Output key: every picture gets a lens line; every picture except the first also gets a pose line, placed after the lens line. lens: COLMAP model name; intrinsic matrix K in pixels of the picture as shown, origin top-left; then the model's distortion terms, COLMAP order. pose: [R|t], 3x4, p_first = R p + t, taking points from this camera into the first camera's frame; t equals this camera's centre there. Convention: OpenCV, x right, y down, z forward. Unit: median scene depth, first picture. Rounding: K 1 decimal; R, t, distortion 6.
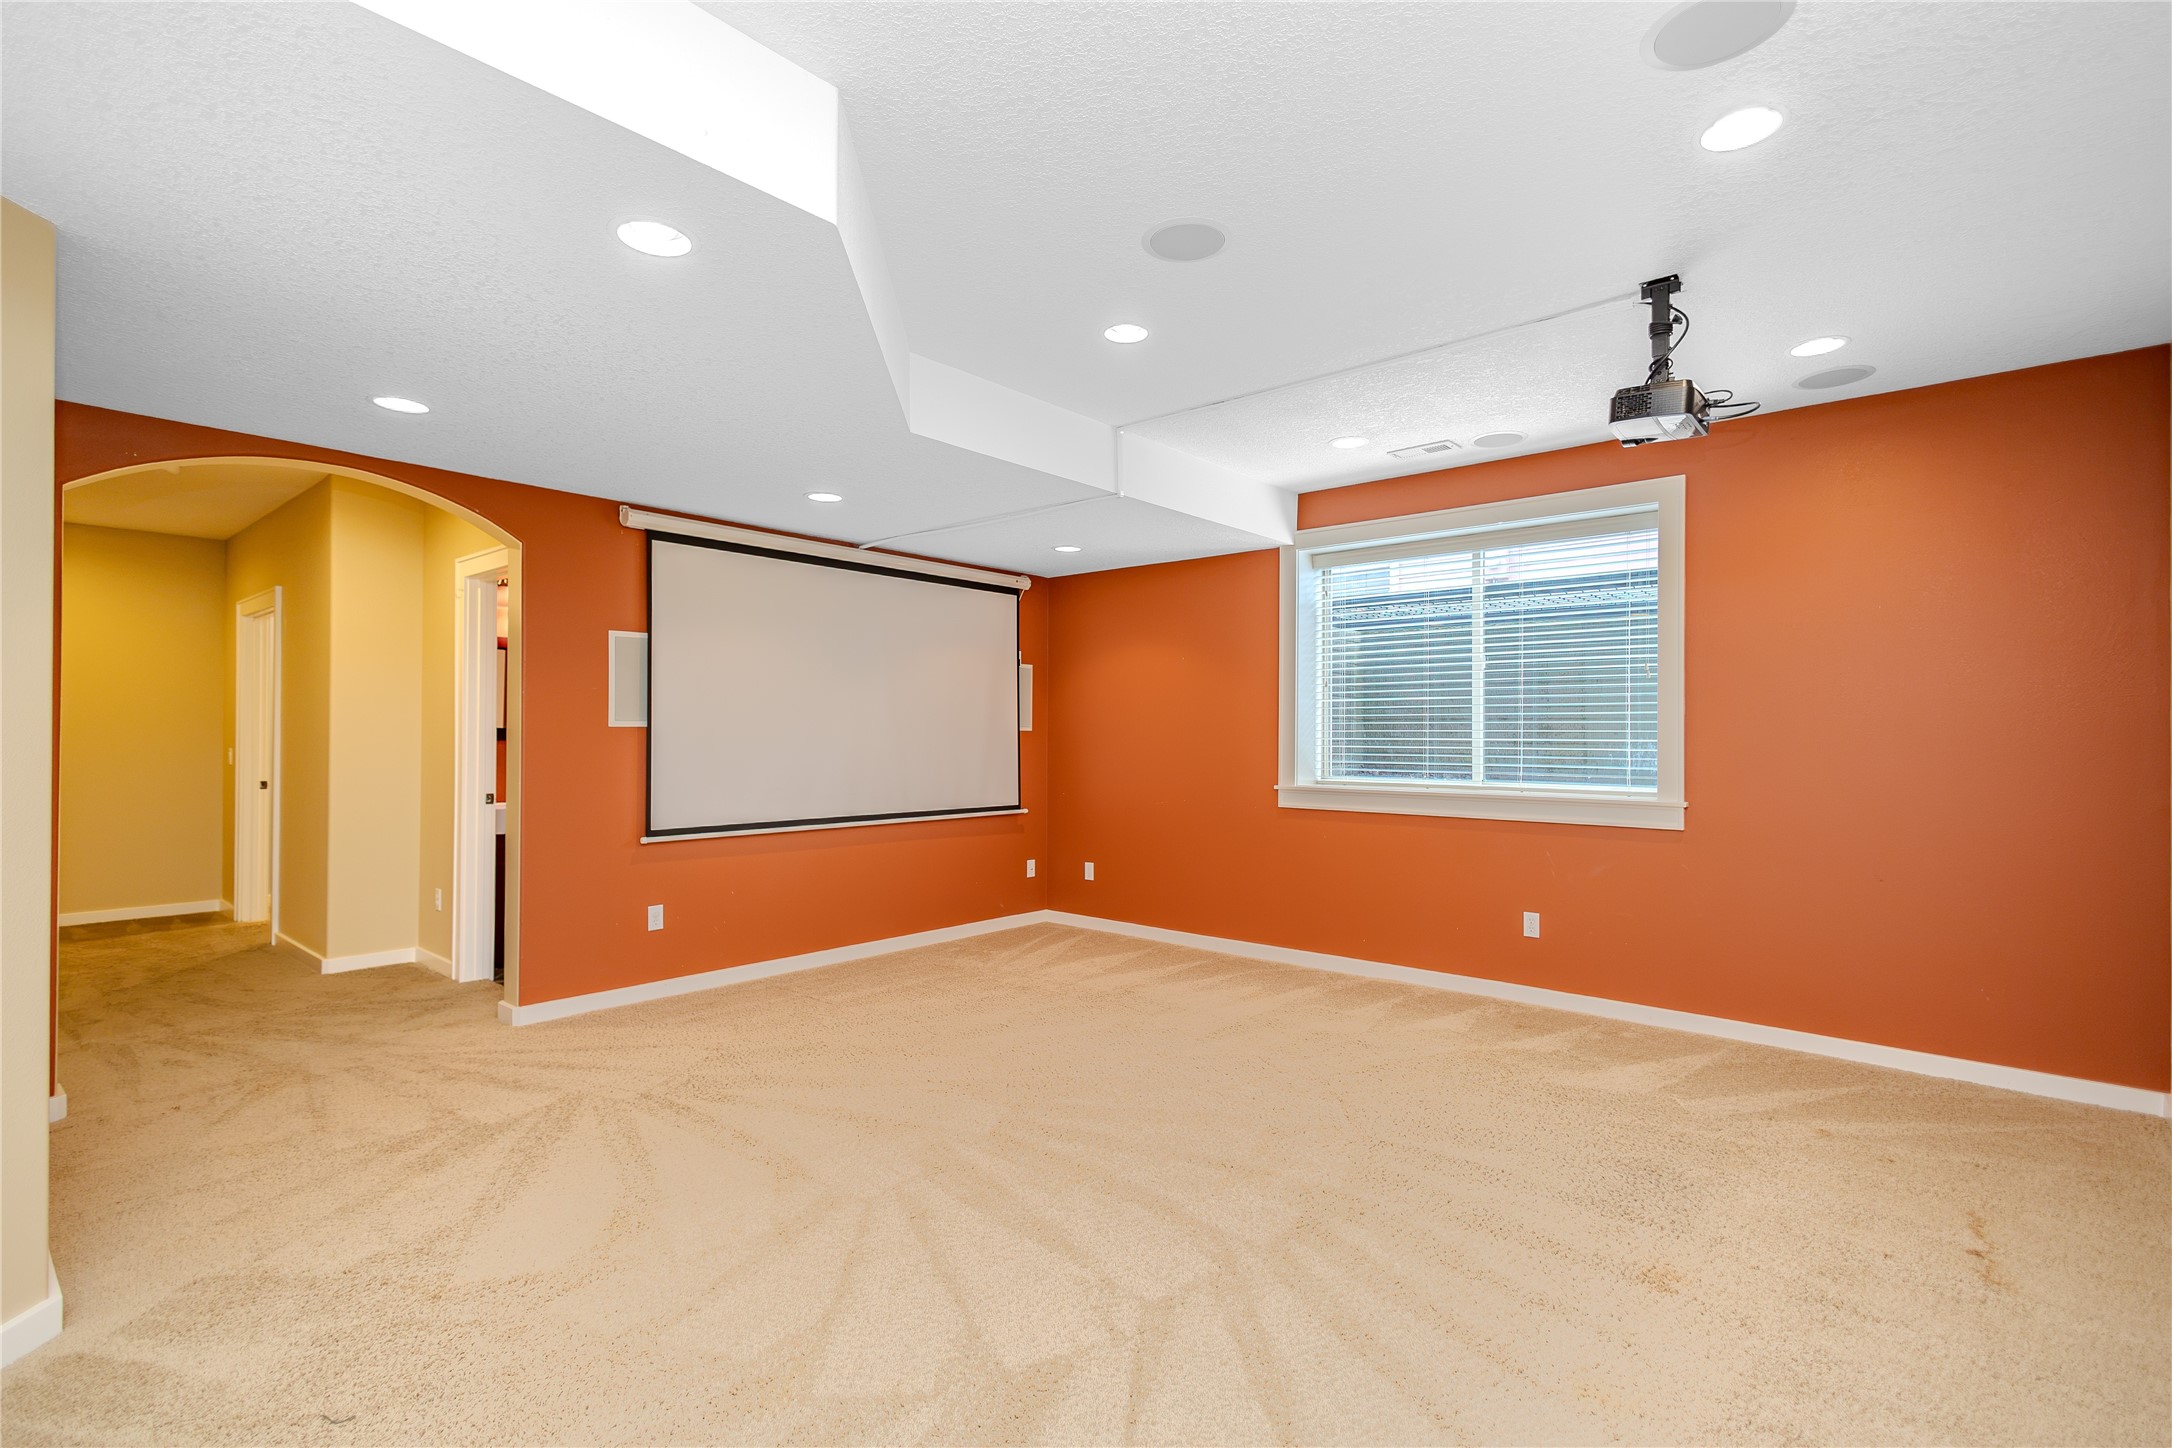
lens RADIAL K [[996.3, 0, 1086.0], [0, 996.3, 724.0], [0, 0, 1]] dist [0.017219, -0.005362]
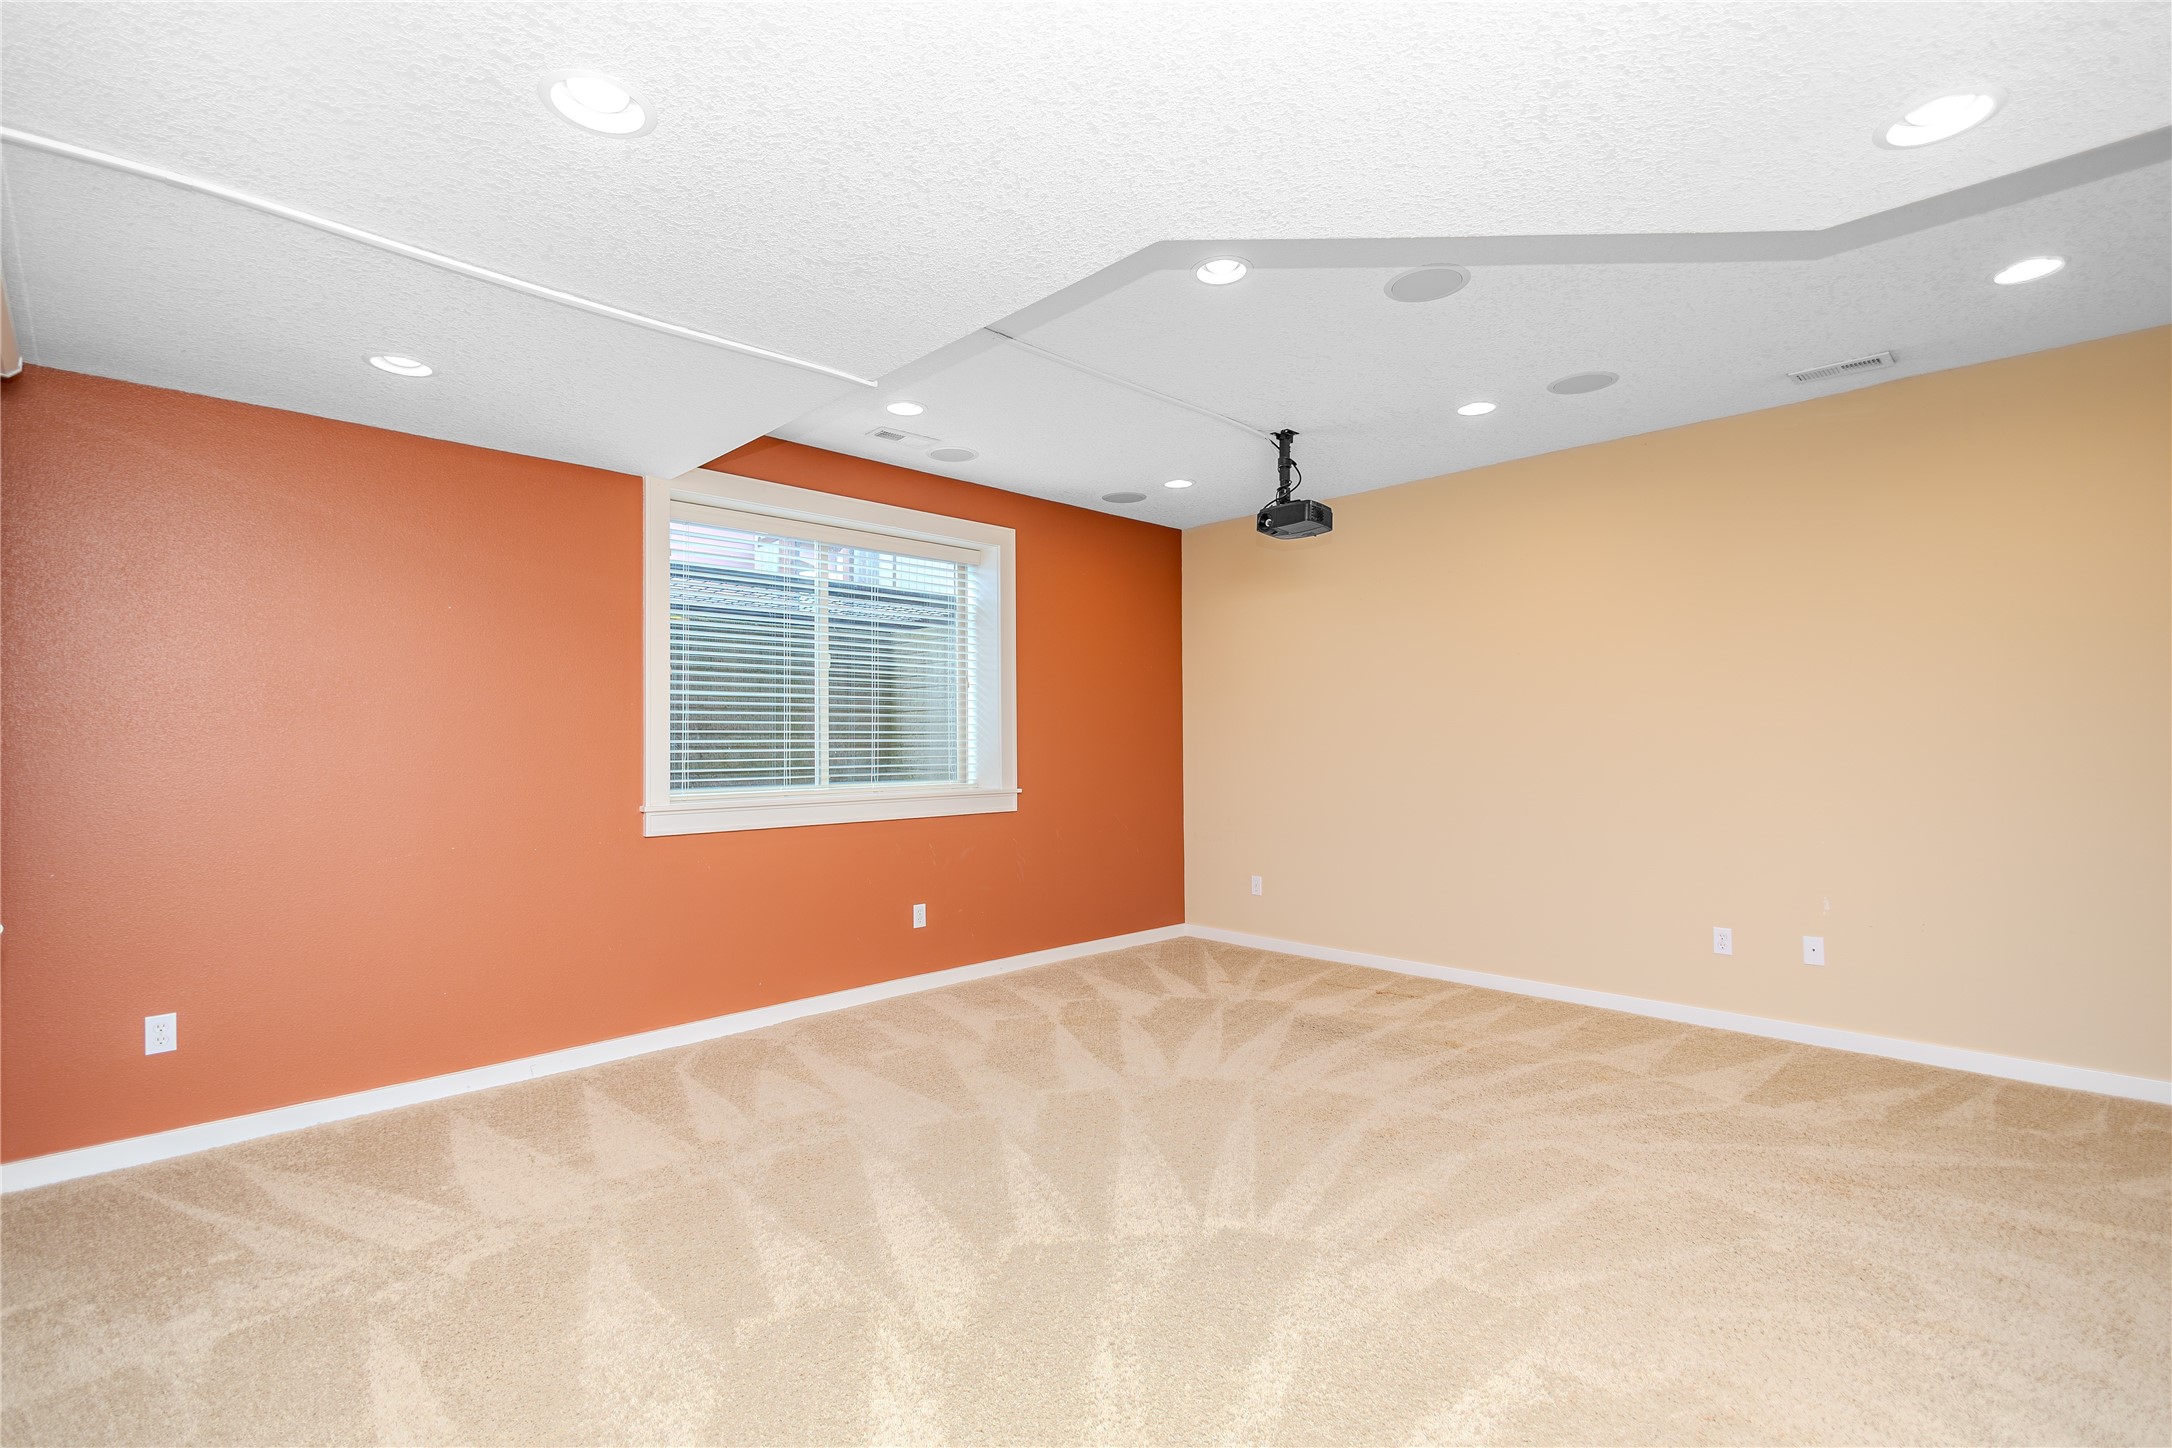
lens RADIAL K [[996.3, 0, 1086.0], [0, 996.3, 724.0], [0, 0, 1]] dist [0.017219, -0.005362]
pose [[0.047782, 0.022726, 0.998599, -0.603856], [-0.008260, 0.999716, -0.022356, 0.019873], [-0.998824, -0.007180, 0.047956, 0.777886]]
